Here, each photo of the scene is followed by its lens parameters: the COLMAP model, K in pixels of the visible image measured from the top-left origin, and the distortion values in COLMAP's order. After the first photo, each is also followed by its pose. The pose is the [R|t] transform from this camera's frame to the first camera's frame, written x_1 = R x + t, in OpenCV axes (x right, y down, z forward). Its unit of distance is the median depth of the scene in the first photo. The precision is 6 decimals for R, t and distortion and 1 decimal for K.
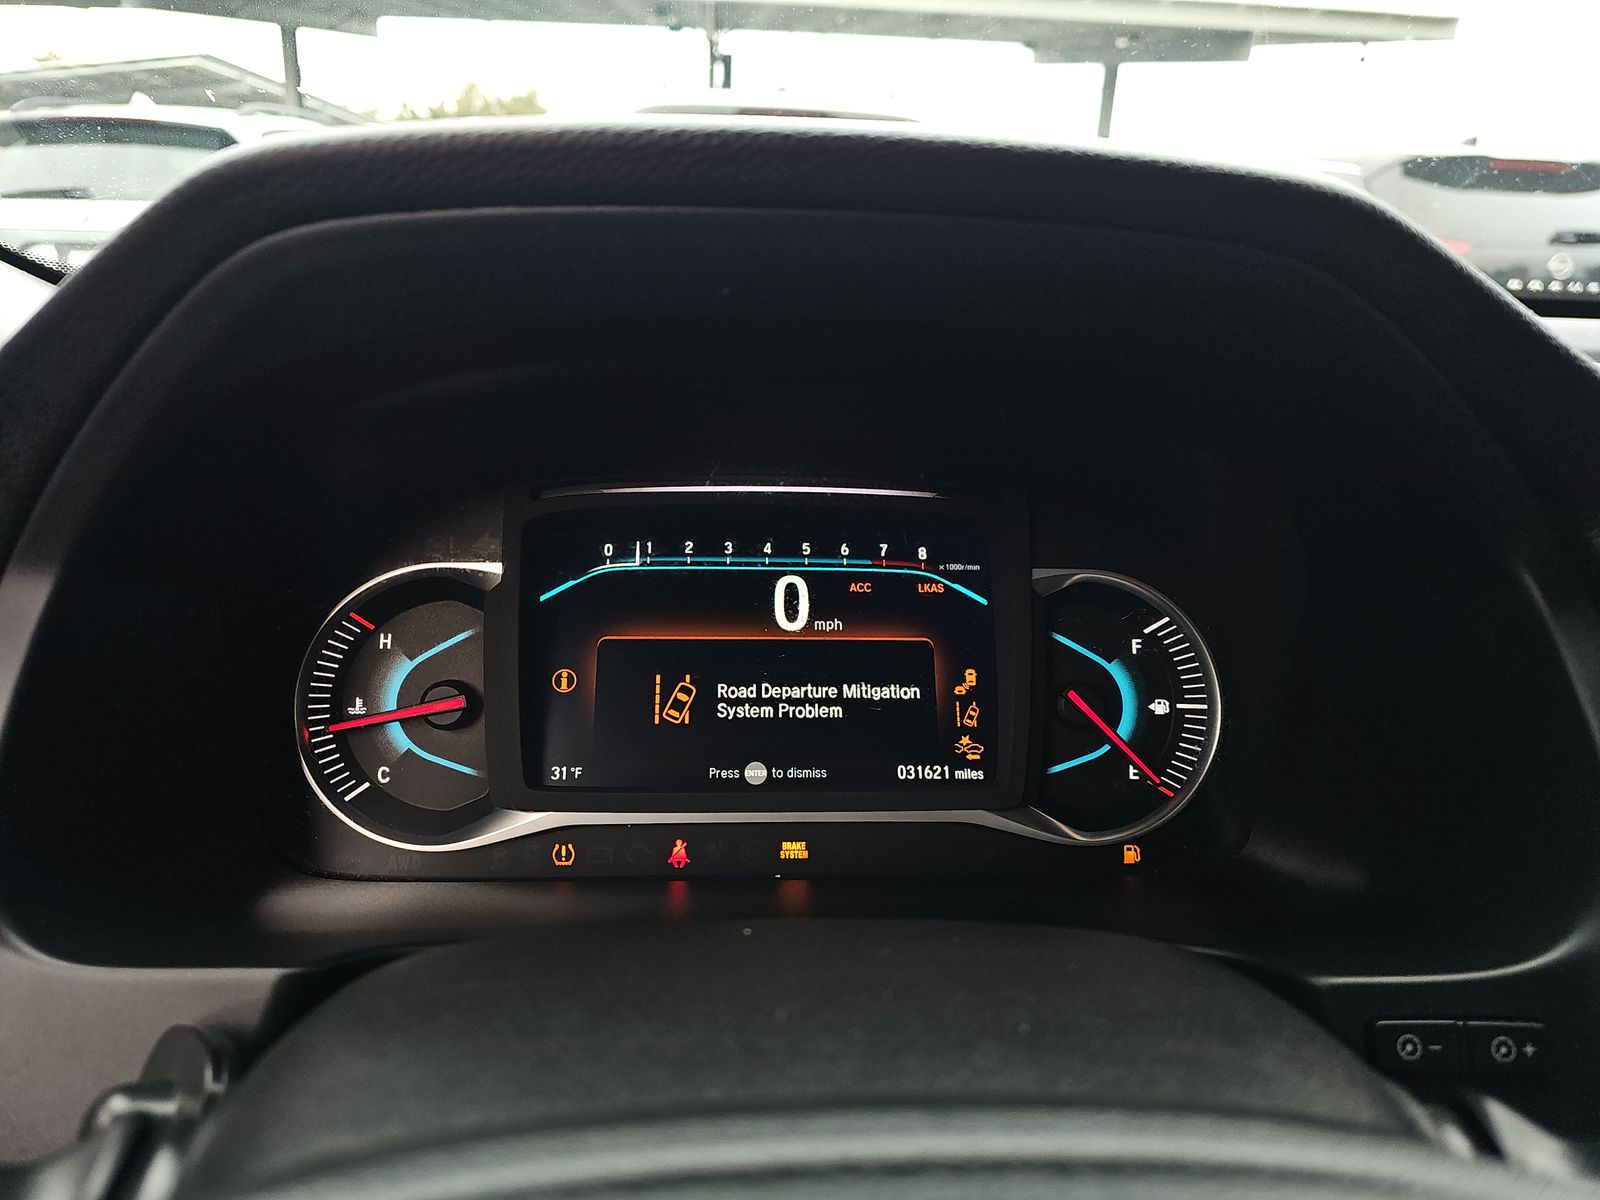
lens RADIAL K [[979.0, 0, 805.9], [0, 979.0, 588.3], [0, 0, 1]] dist [0.023486, -0.033297]
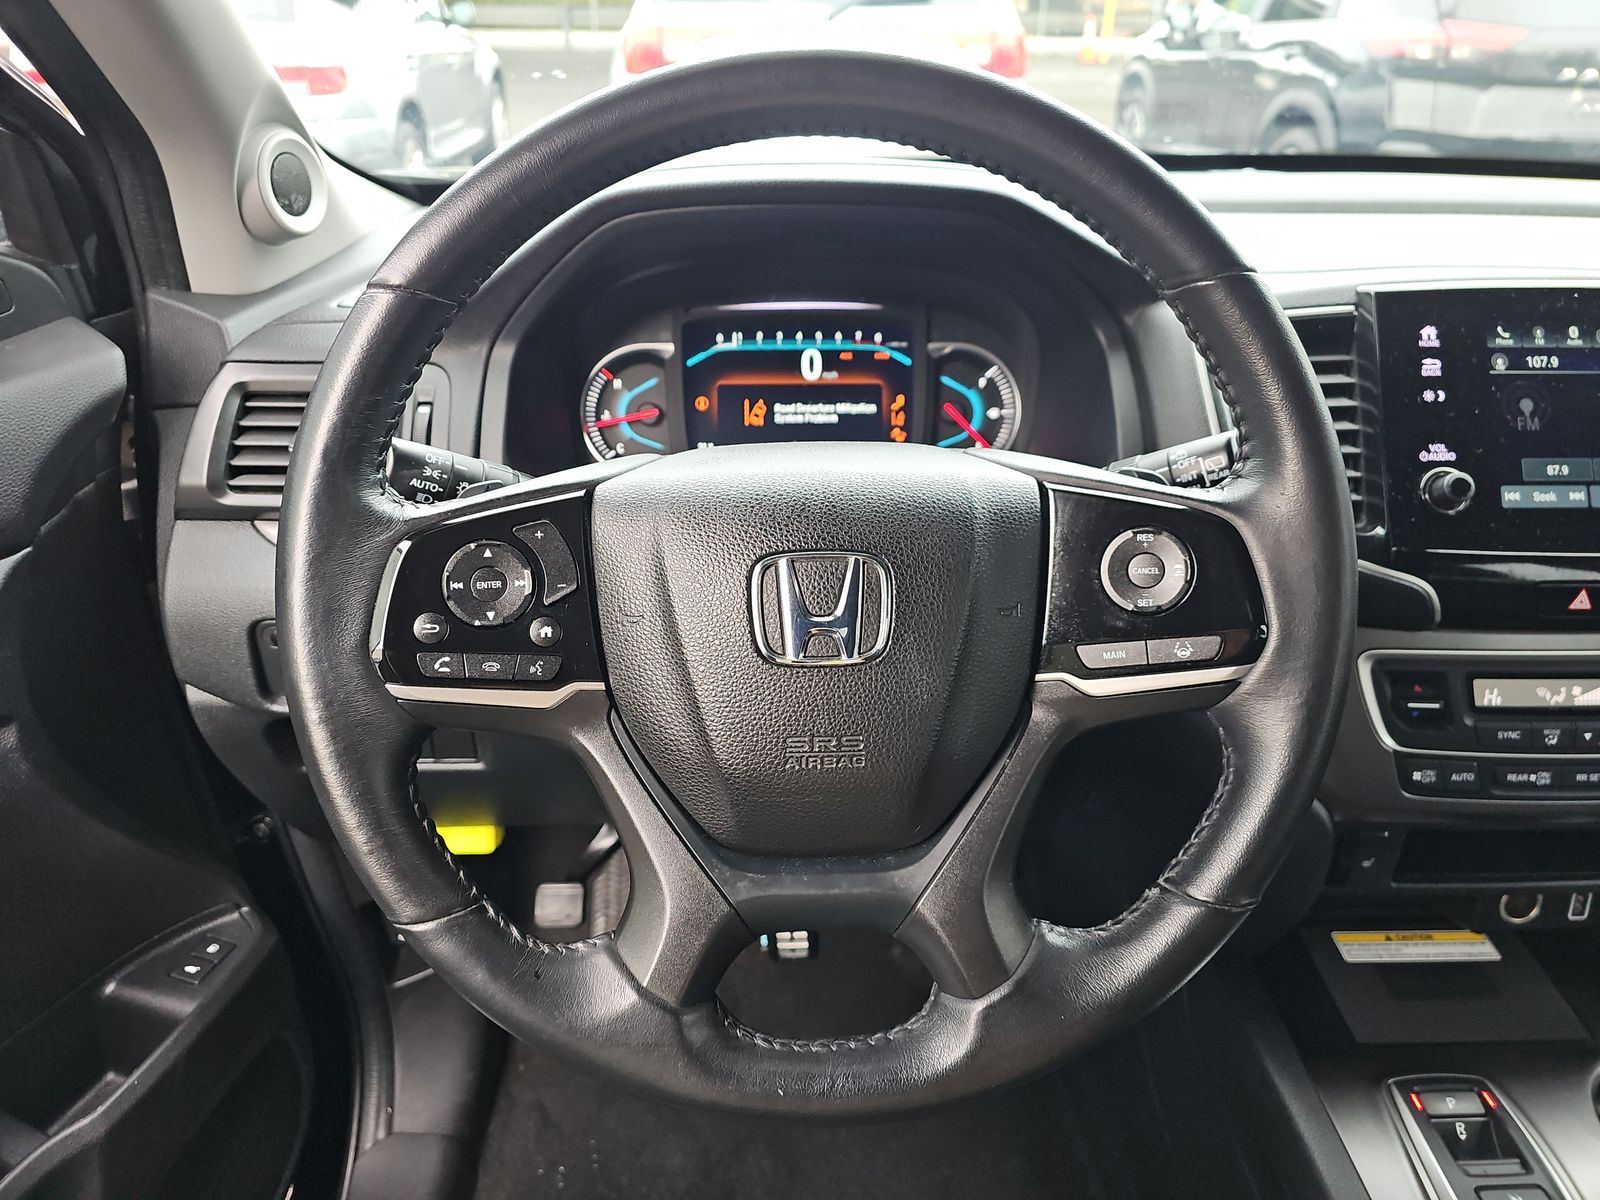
lens RADIAL K [[979.0, 0, 805.9], [0, 979.0, 588.3], [0, 0, 1]] dist [0.023486, -0.033297]
pose [[0.998731, -0.003464, -0.050241, 0.074422], [0.012980, 0.981632, 0.190345, 0.085099], [0.048658, -0.190755, 0.980431, -1.073082]]
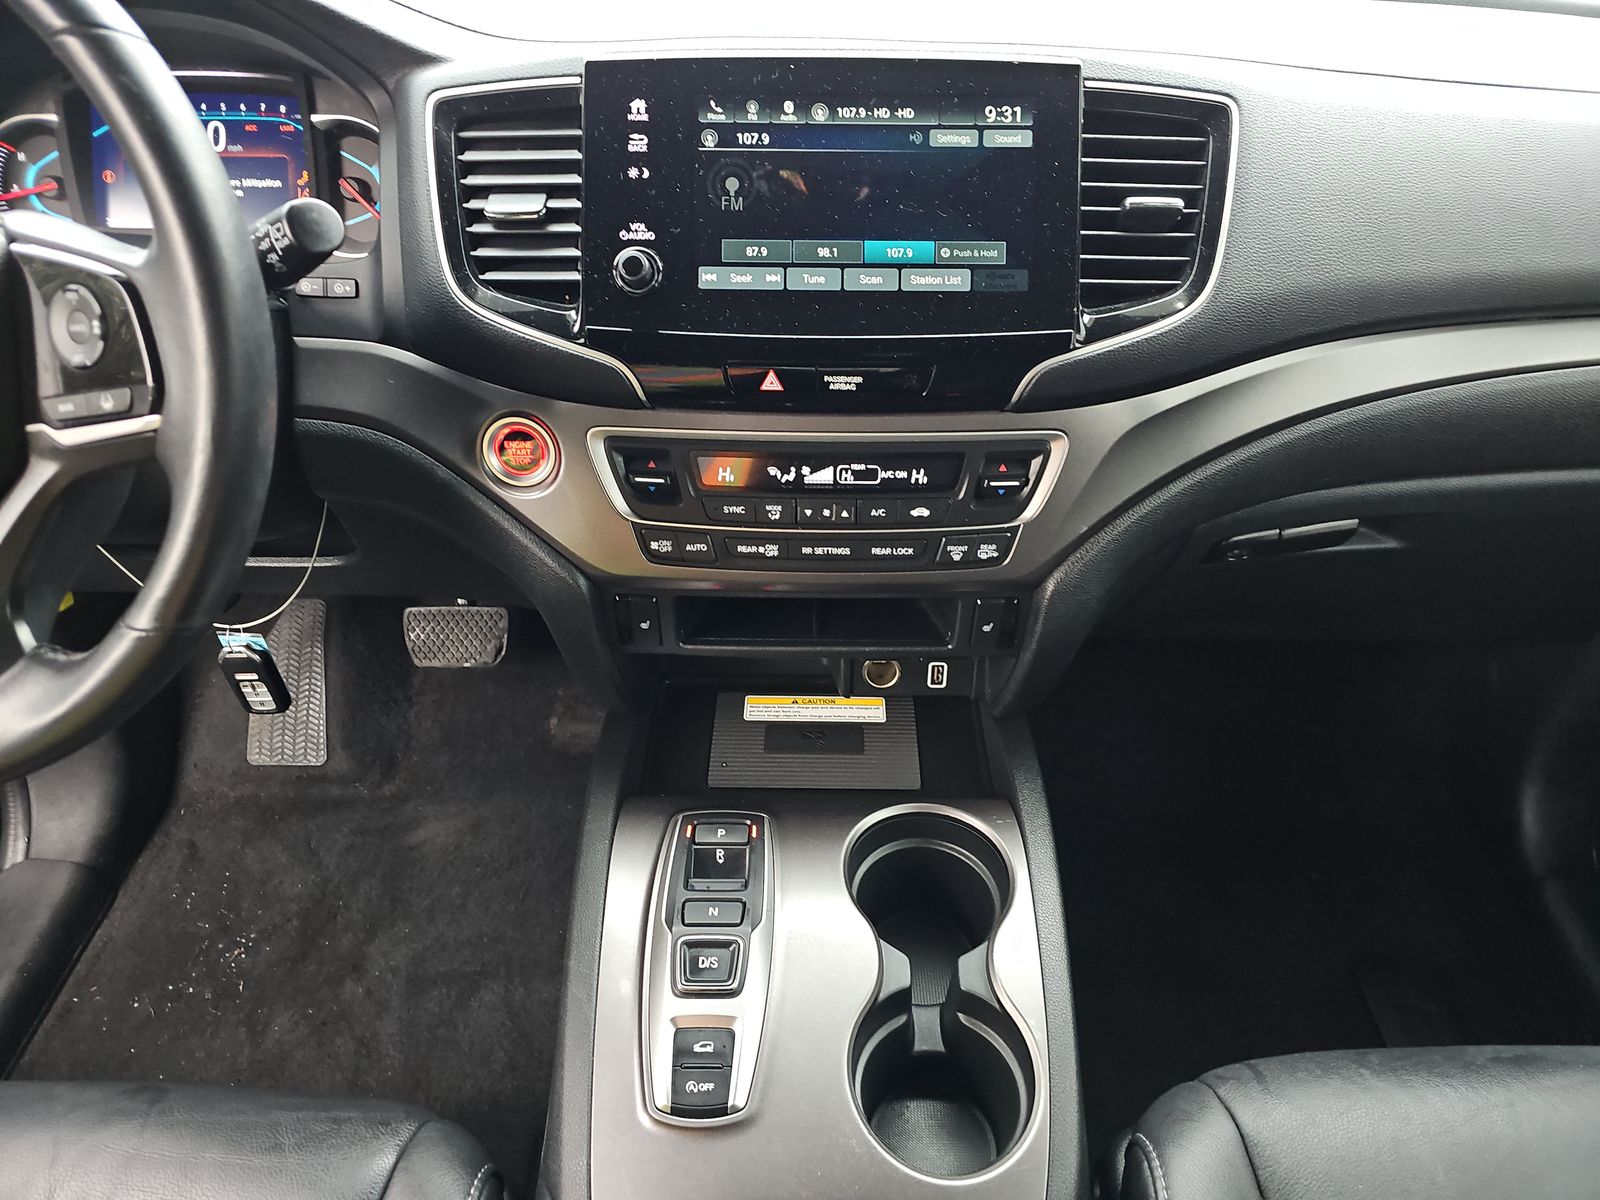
lens RADIAL K [[979.0, 0, 805.9], [0, 979.0, 588.3], [0, 0, 1]] dist [0.023486, -0.033297]
pose [[0.997722, 0.027823, -0.061455, 1.358881], [-0.003191, 0.929434, 0.368975, 0.131550], [0.067385, -0.367938, 0.927405, -1.132630]]
